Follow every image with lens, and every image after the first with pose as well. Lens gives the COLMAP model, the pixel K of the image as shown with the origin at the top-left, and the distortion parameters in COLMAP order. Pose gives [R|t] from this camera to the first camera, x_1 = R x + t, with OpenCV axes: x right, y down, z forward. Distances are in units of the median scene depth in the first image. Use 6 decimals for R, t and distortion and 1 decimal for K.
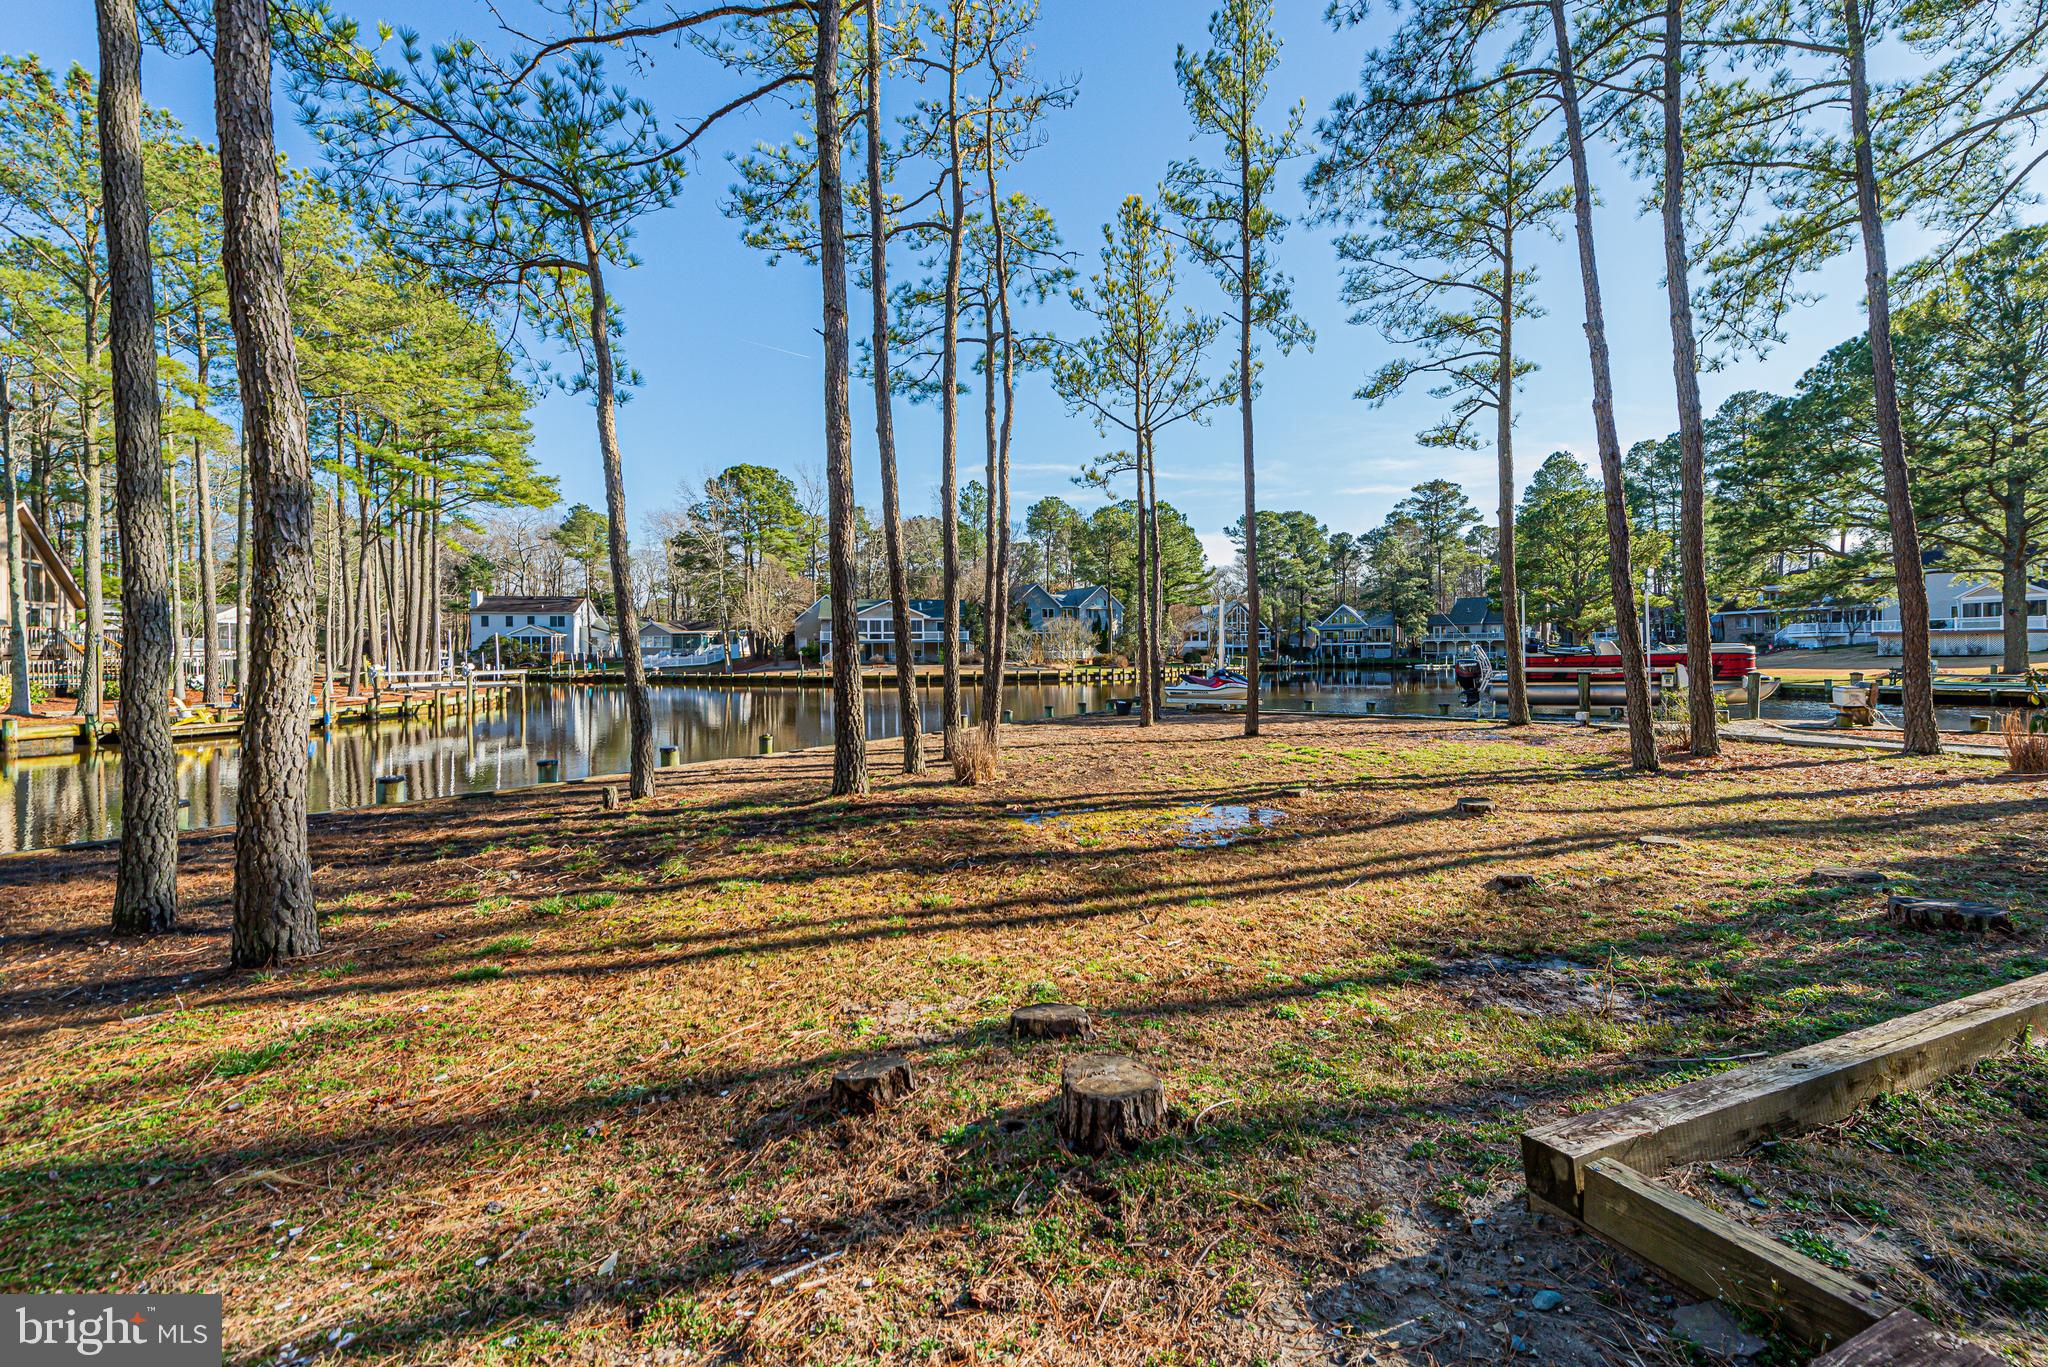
lens RADIAL K [[815.2, 0, 1036.0], [0, 815.2, 657.3], [0, 0, 1]] dist [0.013875, -0.003500]
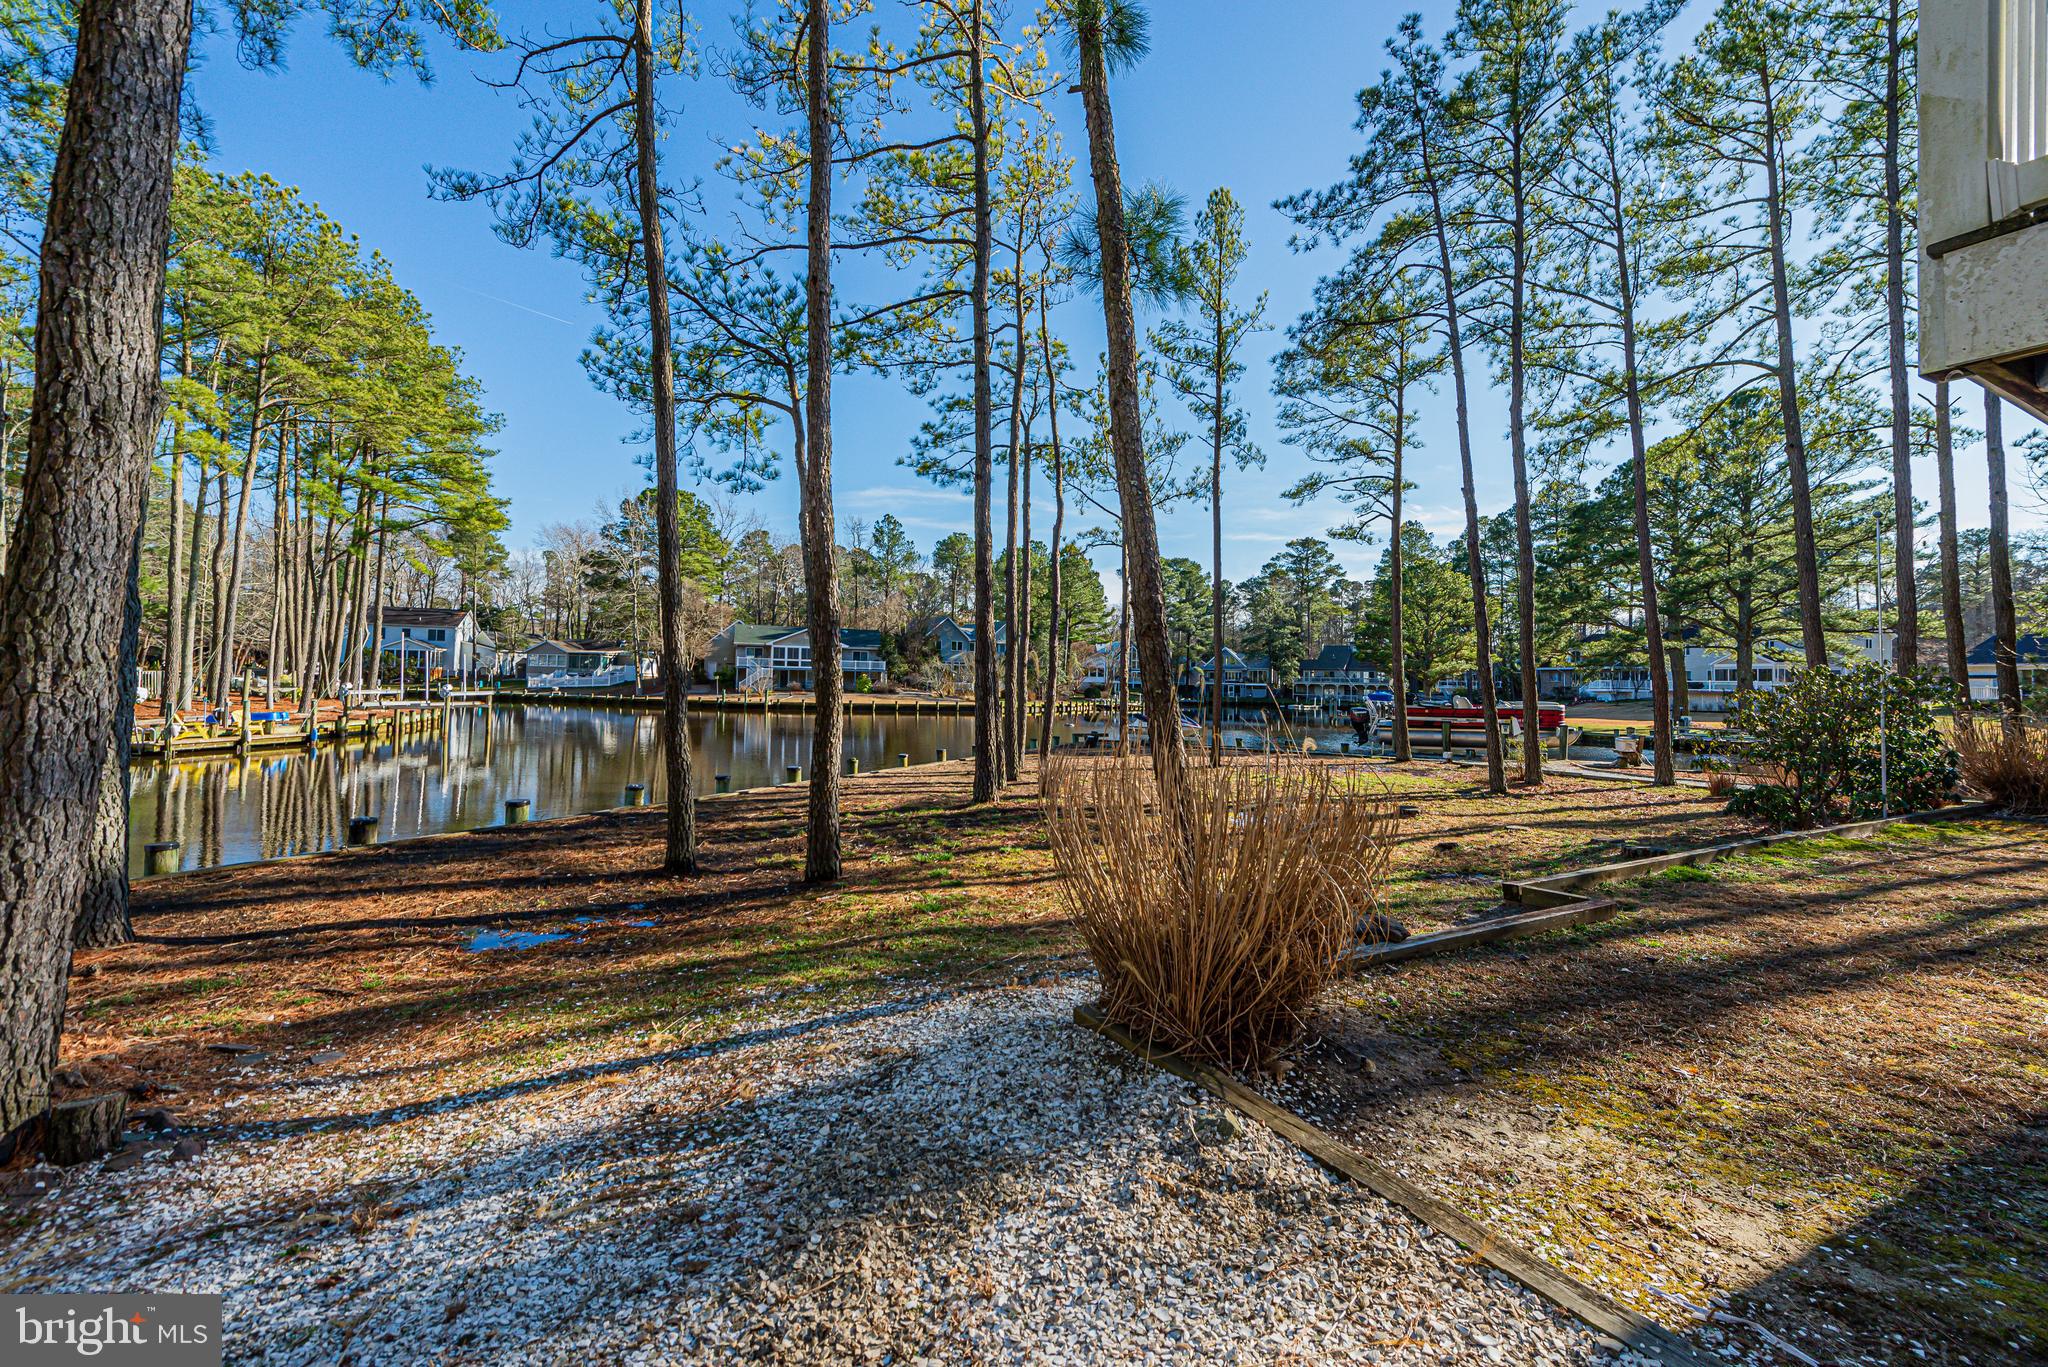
lens RADIAL K [[815.2, 0, 1036.8], [0, 815.2, 659.9], [0, 0, 1]] dist [0.013875, -0.003500]
pose [[0.988682, 0.034919, 0.145904, -0.140058], [-0.030096, 0.998929, -0.035133, -0.011647], [-0.146974, 0.030344, 0.988675, -0.158390]]
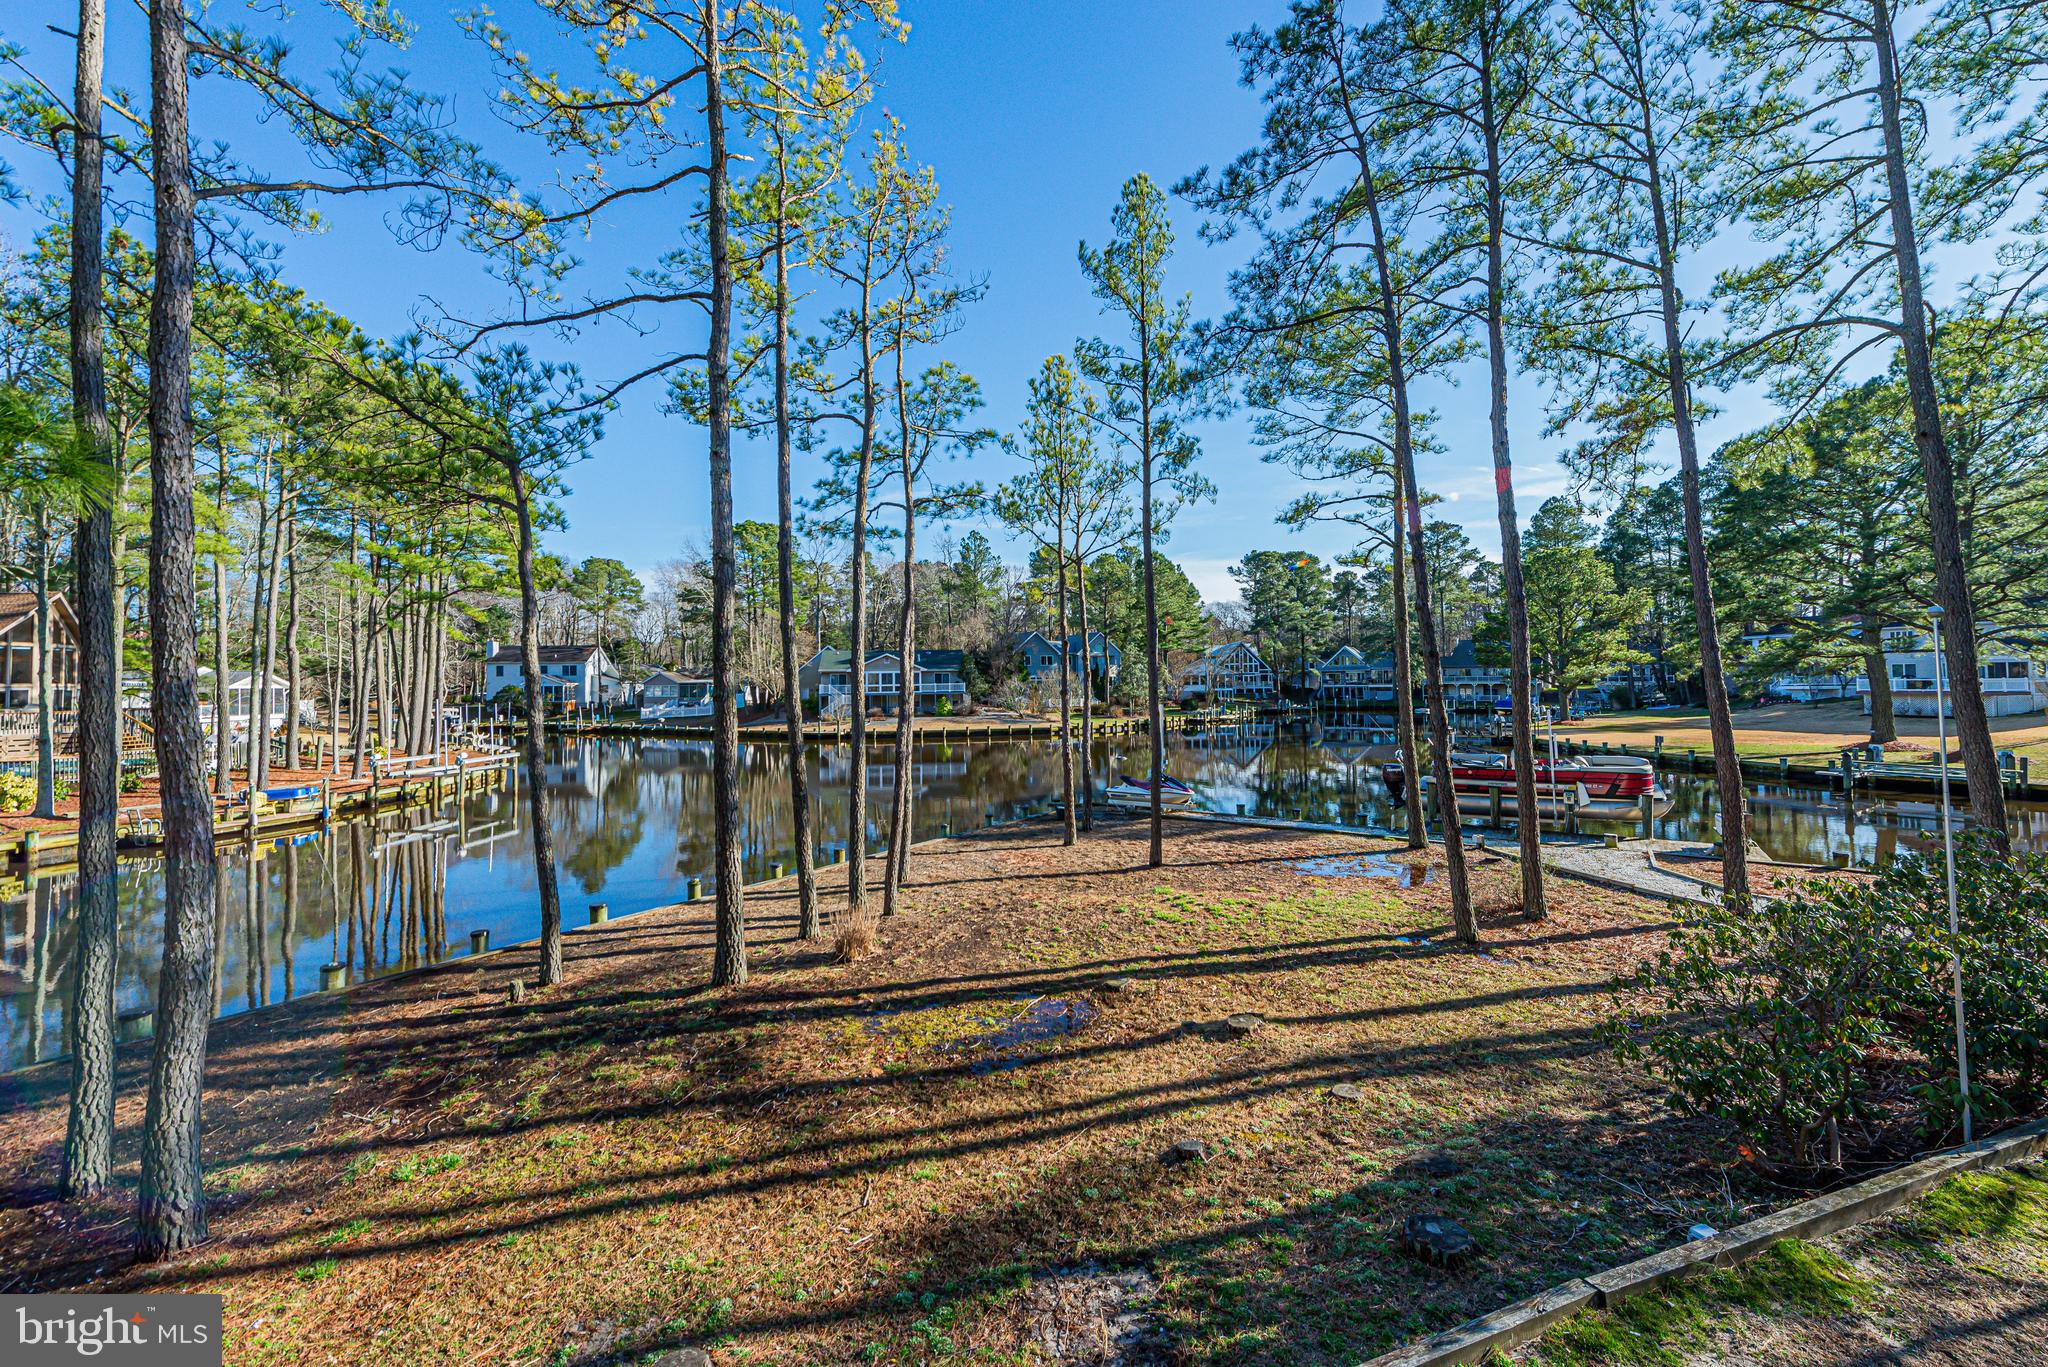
lens RADIAL K [[815.2, 0, 1036.0], [0, 815.2, 656.4], [0, 0, 1]] dist [0.013875, -0.003500]
pose [[0.999763, -0.004351, -0.021328, 0.088928], [0.003623, 0.999414, -0.034041, -0.097100], [0.021464, 0.033955, 0.999193, -0.056959]]
